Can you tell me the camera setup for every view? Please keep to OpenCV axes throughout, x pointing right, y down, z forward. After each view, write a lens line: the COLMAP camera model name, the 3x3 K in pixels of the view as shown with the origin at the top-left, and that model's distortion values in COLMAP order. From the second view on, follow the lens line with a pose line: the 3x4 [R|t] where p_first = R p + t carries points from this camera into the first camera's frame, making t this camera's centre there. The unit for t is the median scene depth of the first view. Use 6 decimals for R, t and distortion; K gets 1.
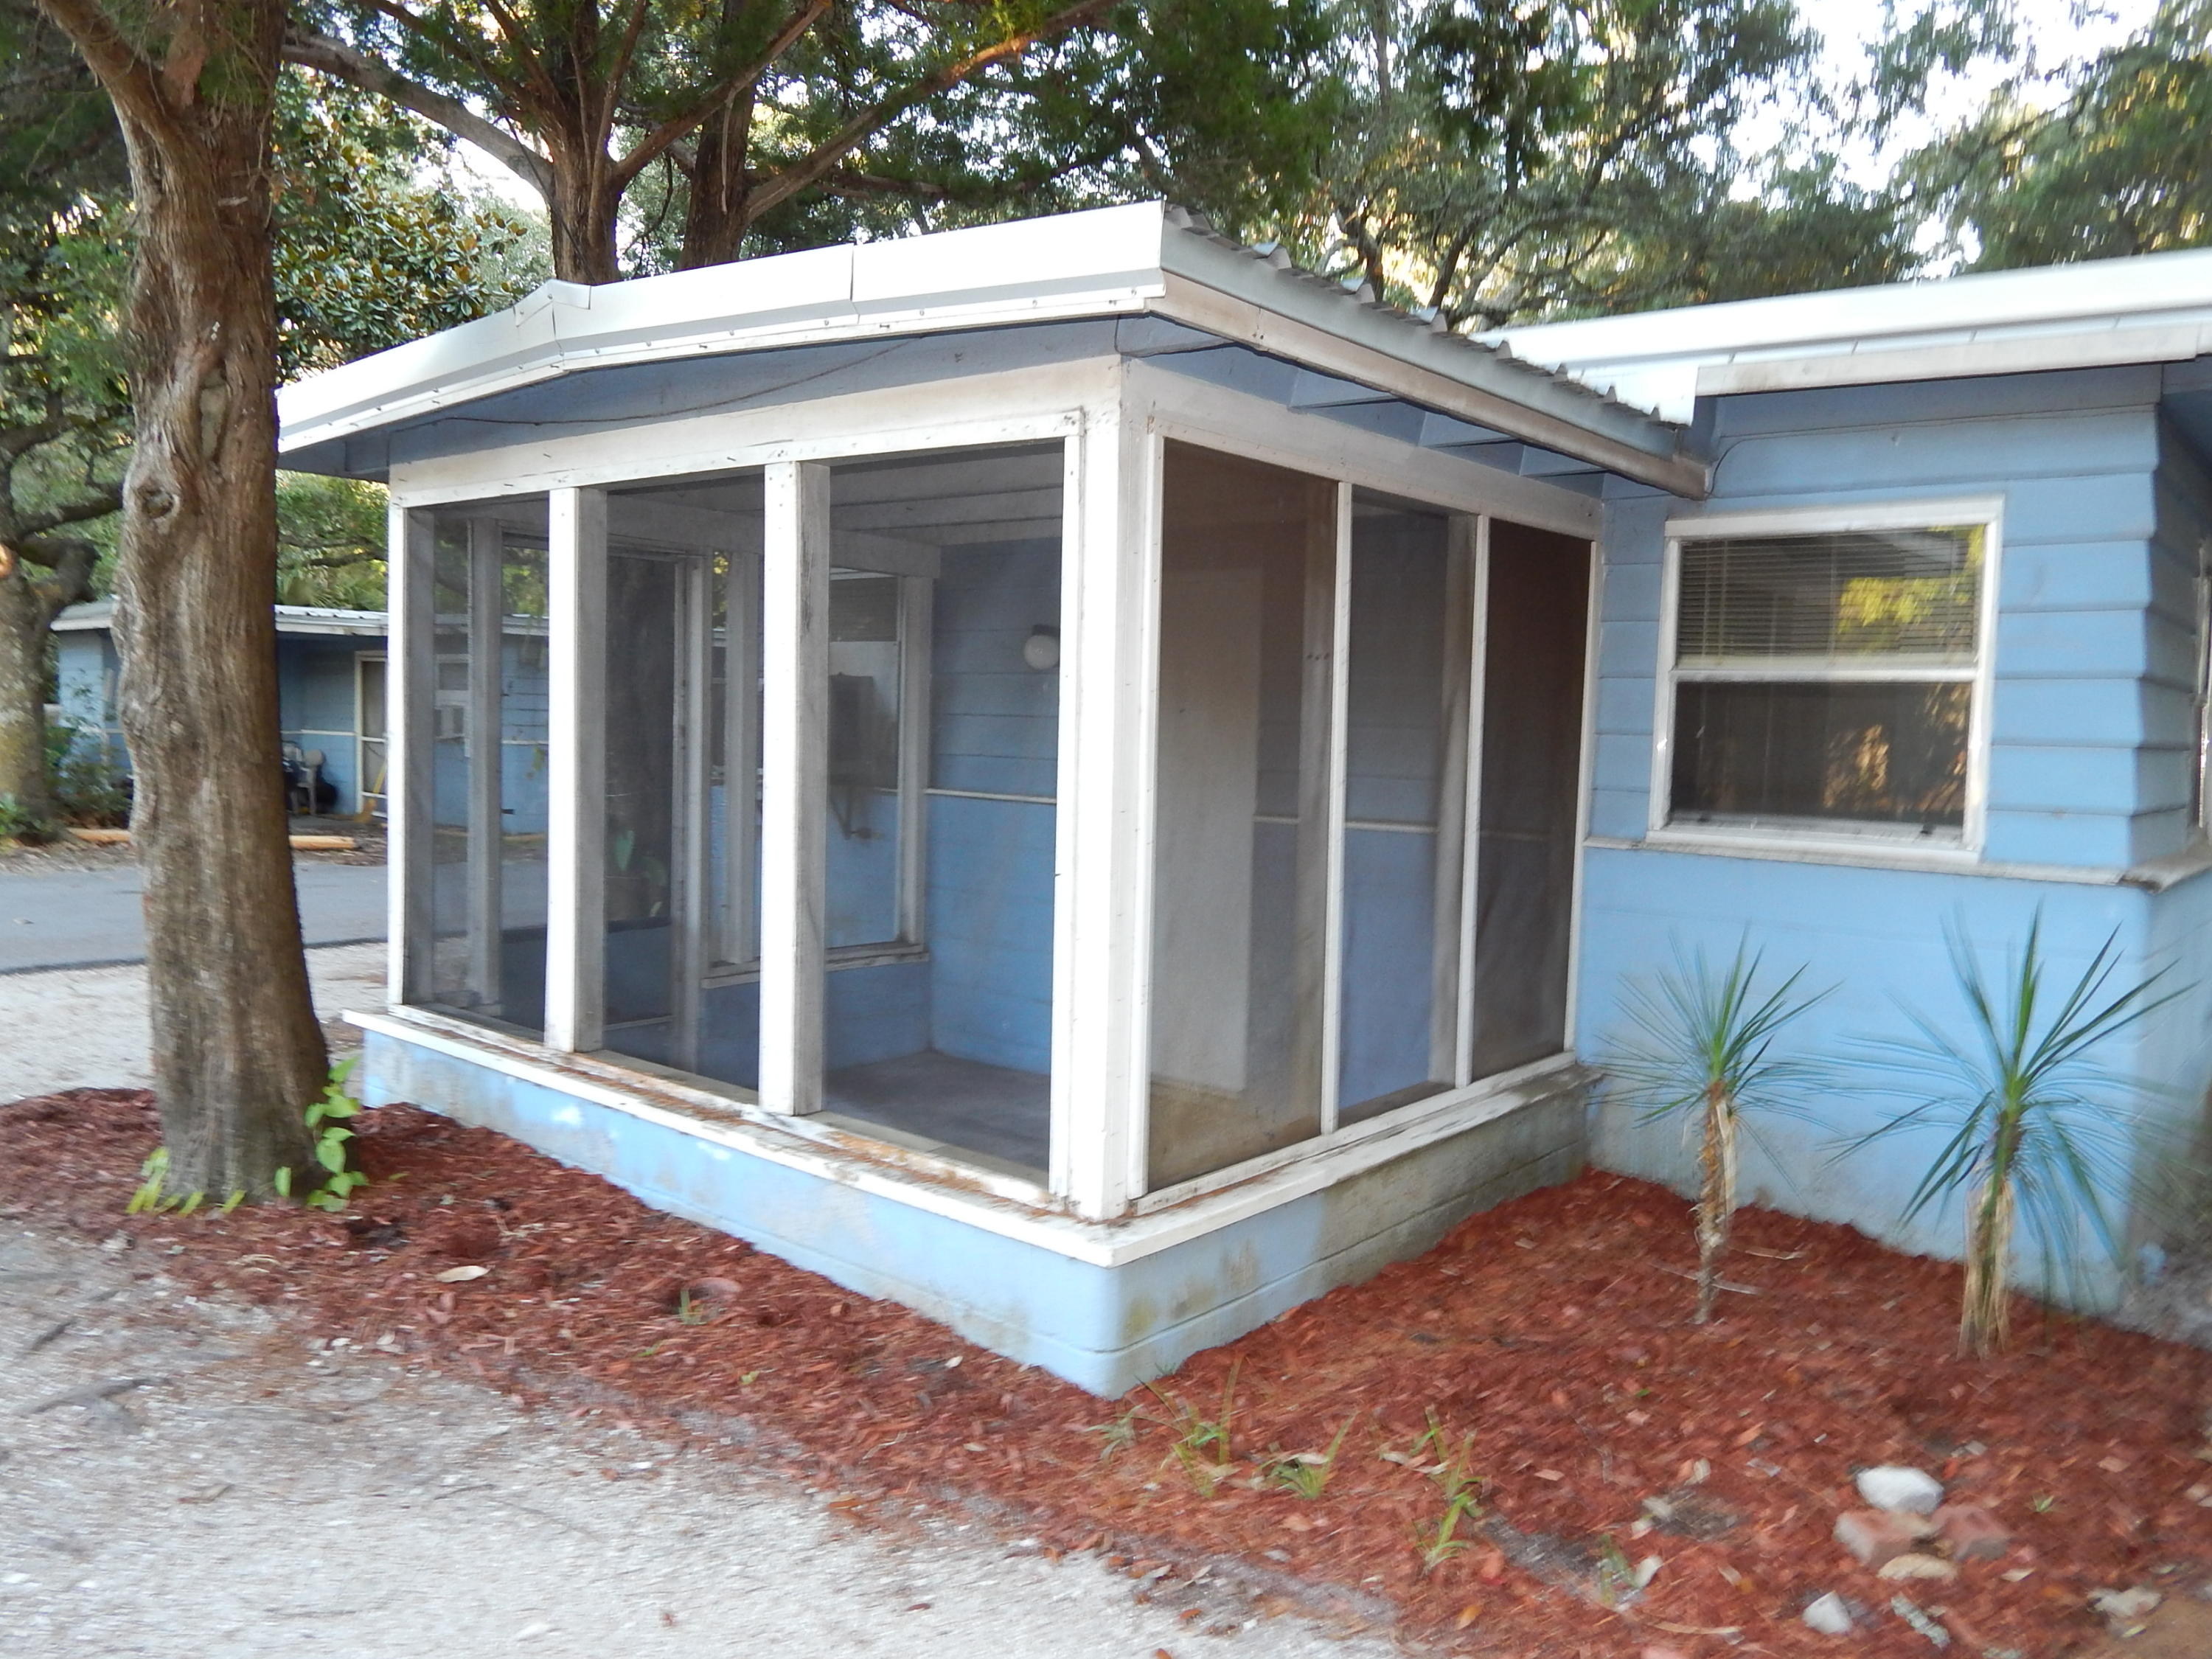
lens RADIAL K [[1608.7, 0, 1106.0], [0, 1608.7, 829.5], [0, 0, 1]] dist [0.005767, -0.000552]
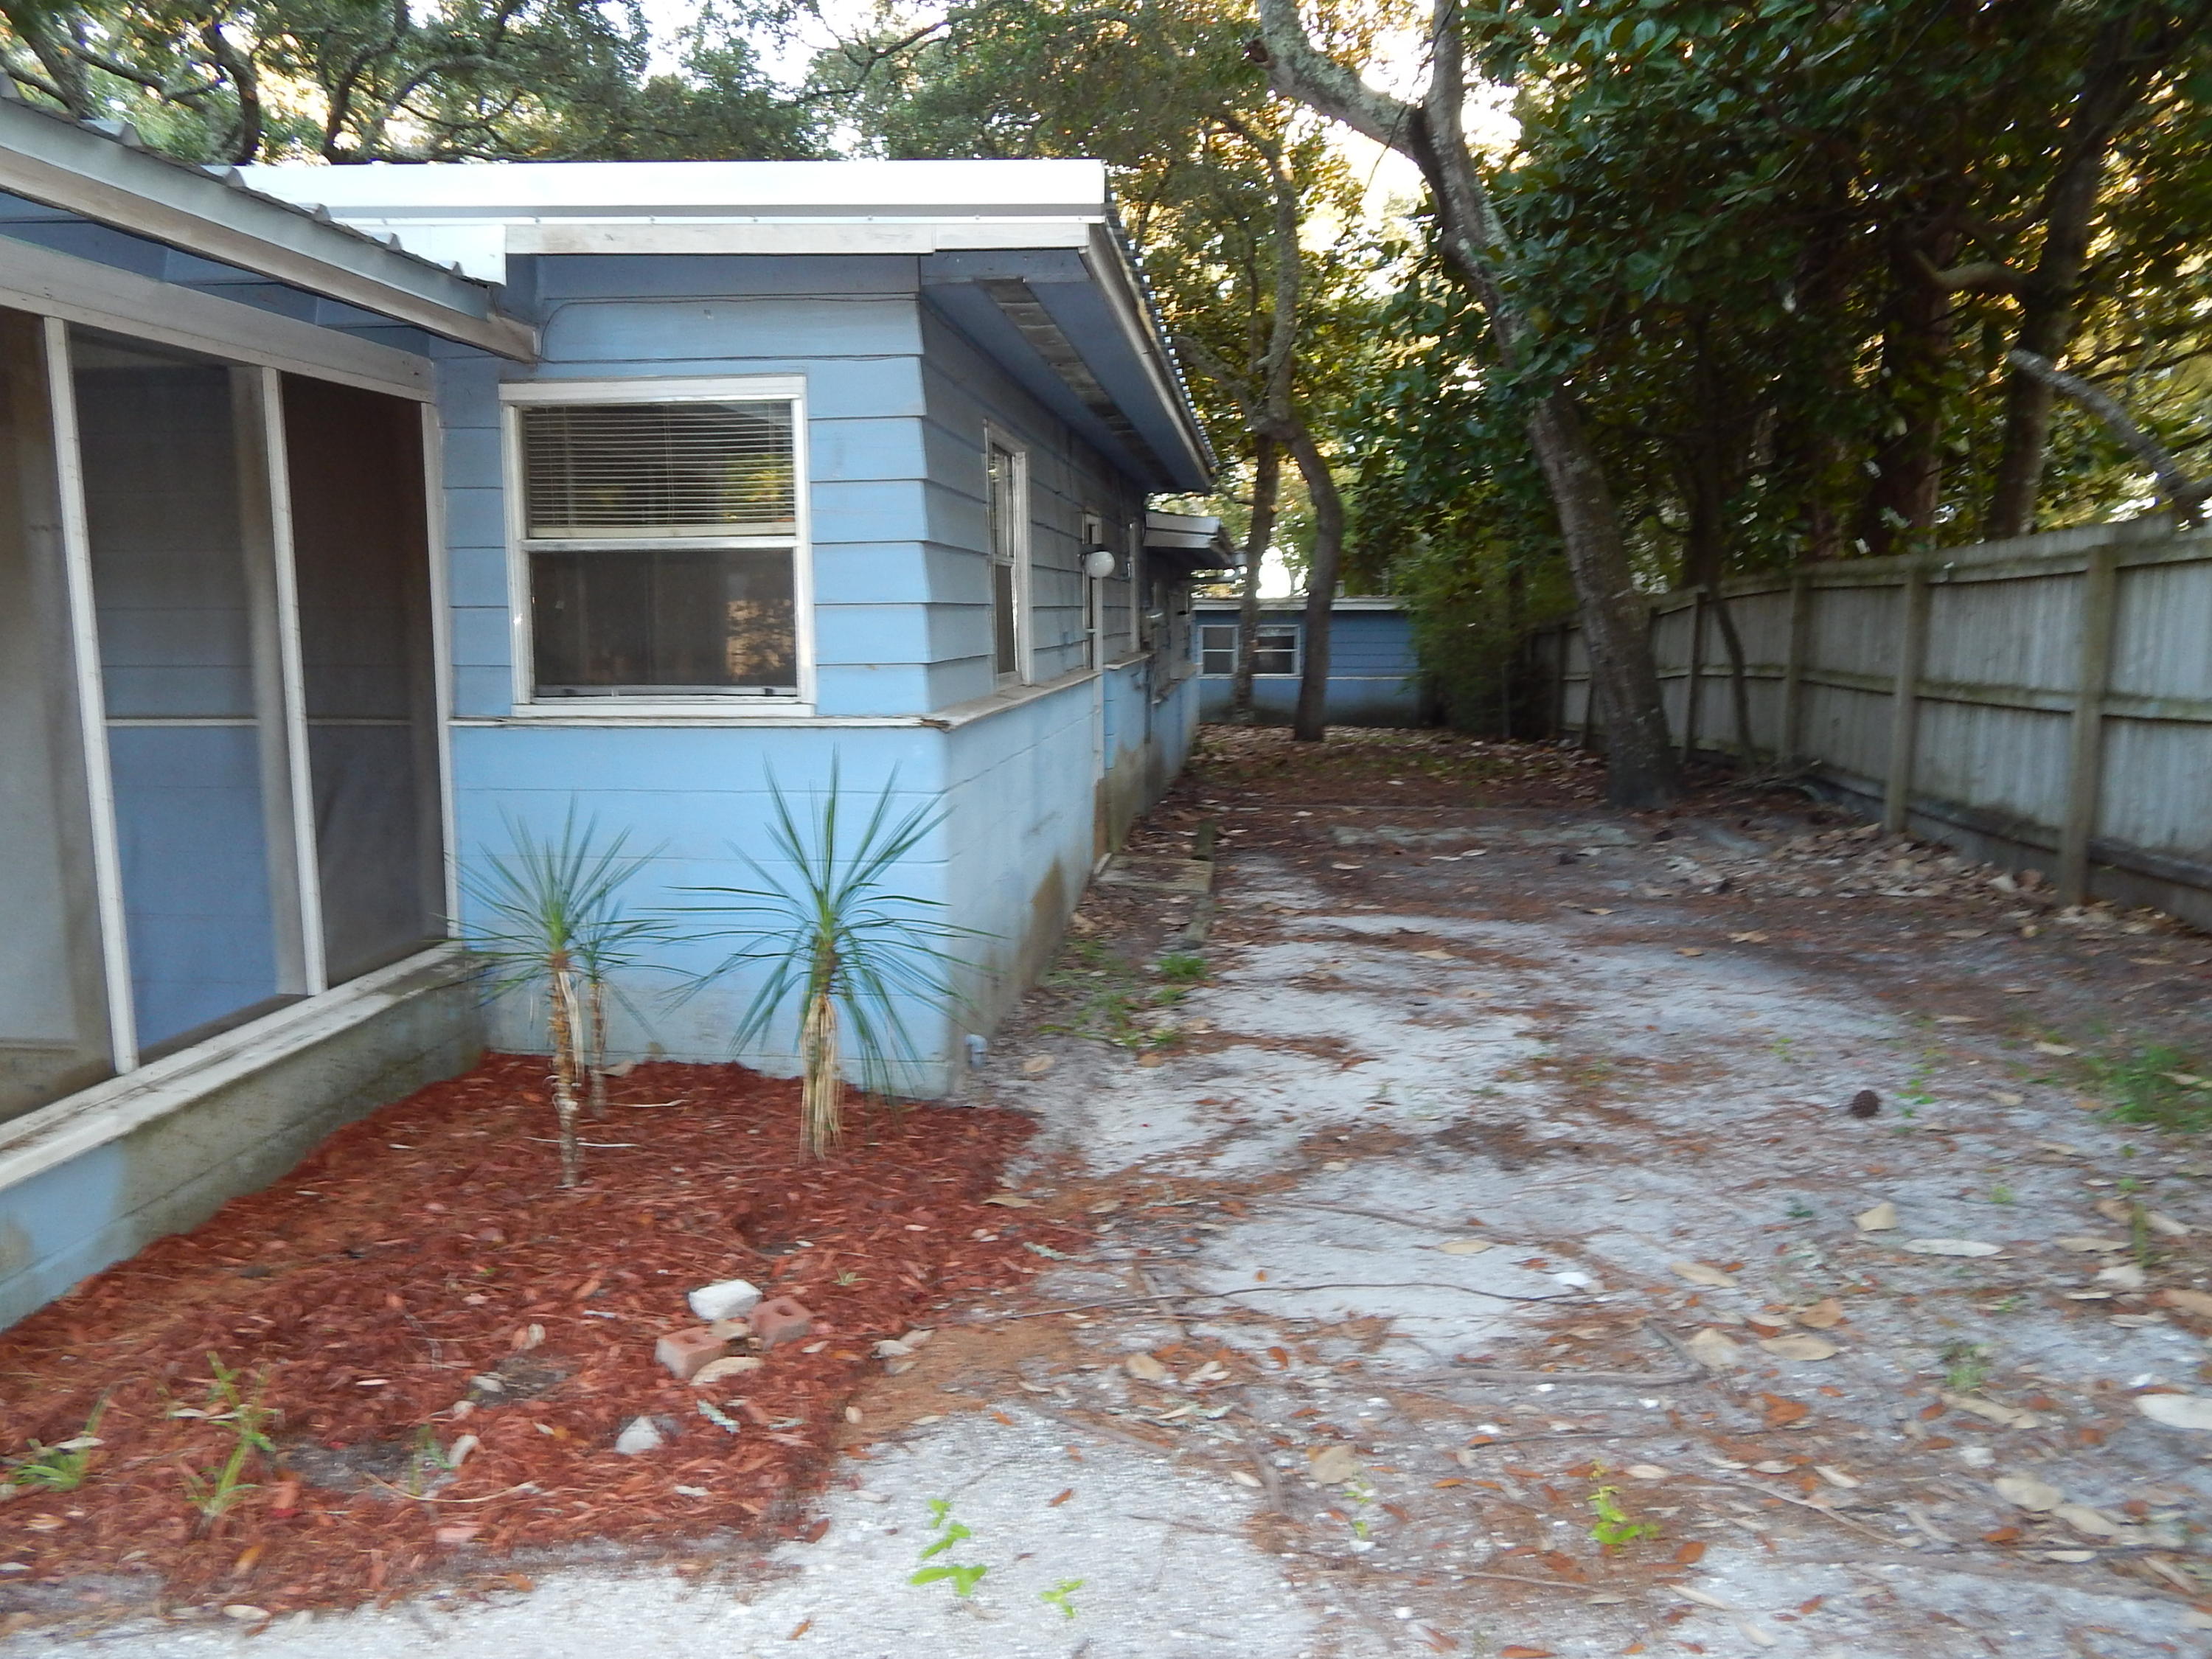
lens RADIAL K [[1600.2, 0, 1106.0], [0, 1600.2, 829.5], [0, 0, 1]] dist [-0.007001, -0.000737]
pose [[0.833660, -0.106627, 0.541887, 0.125729], [0.066130, 0.993399, 0.093735, 0.009100], [-0.548304, -0.042308, 0.835208, -0.019071]]
